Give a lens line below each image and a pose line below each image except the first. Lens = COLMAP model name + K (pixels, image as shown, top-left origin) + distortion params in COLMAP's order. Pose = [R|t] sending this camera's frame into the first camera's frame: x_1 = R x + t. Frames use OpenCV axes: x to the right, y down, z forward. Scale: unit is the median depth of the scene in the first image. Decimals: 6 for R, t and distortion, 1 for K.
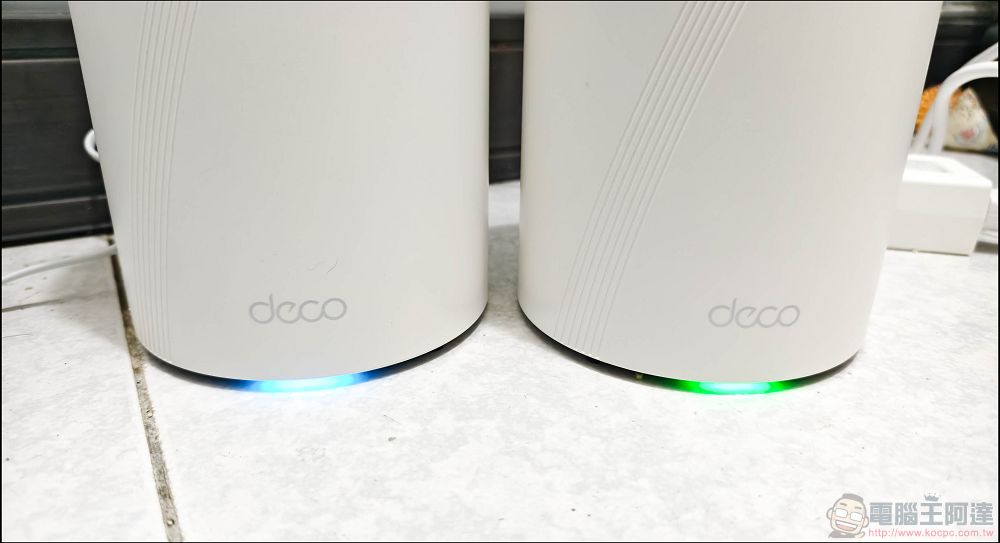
lens RADIAL K [[682.0, 0, 504.2], [0, 682.0, 271.5], [0, 0, 1]] dist [0.003417, -0.024441]
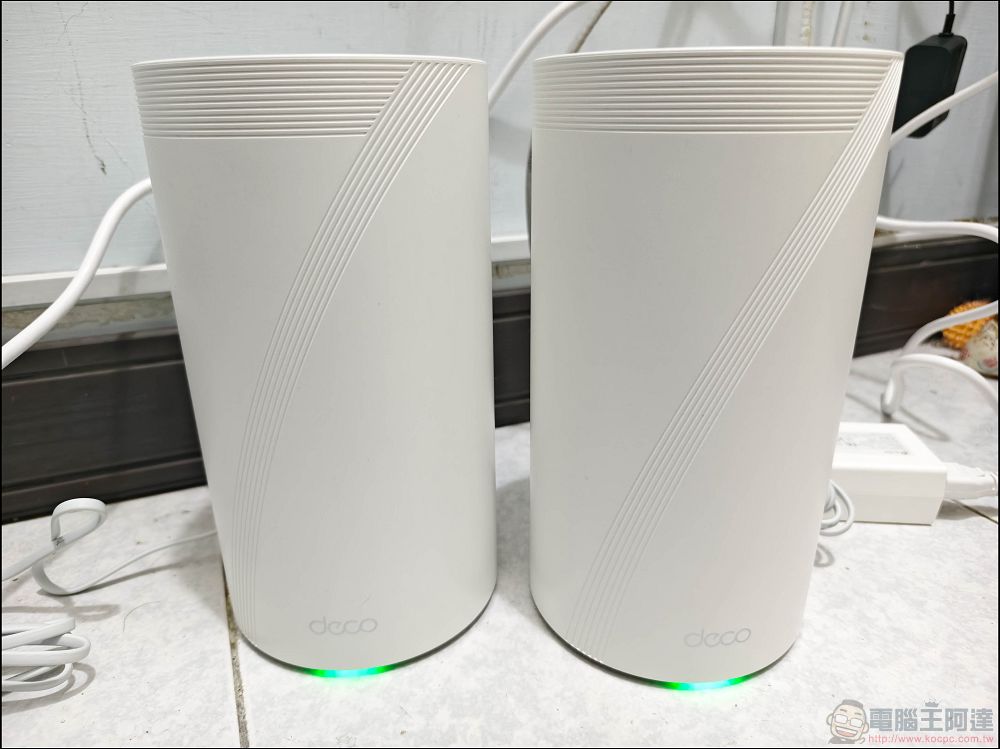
lens RADIAL K [[668.4, 0, 500.6], [0, 668.4, 374.6], [0, 0, 1]] dist [-0.001911, -0.000783]
pose [[0.992544, 0.017512, -0.120620, 0.170117], [-0.020705, 0.999466, -0.025276, -0.420058], [0.120113, 0.027585, 0.992377, -0.326512]]
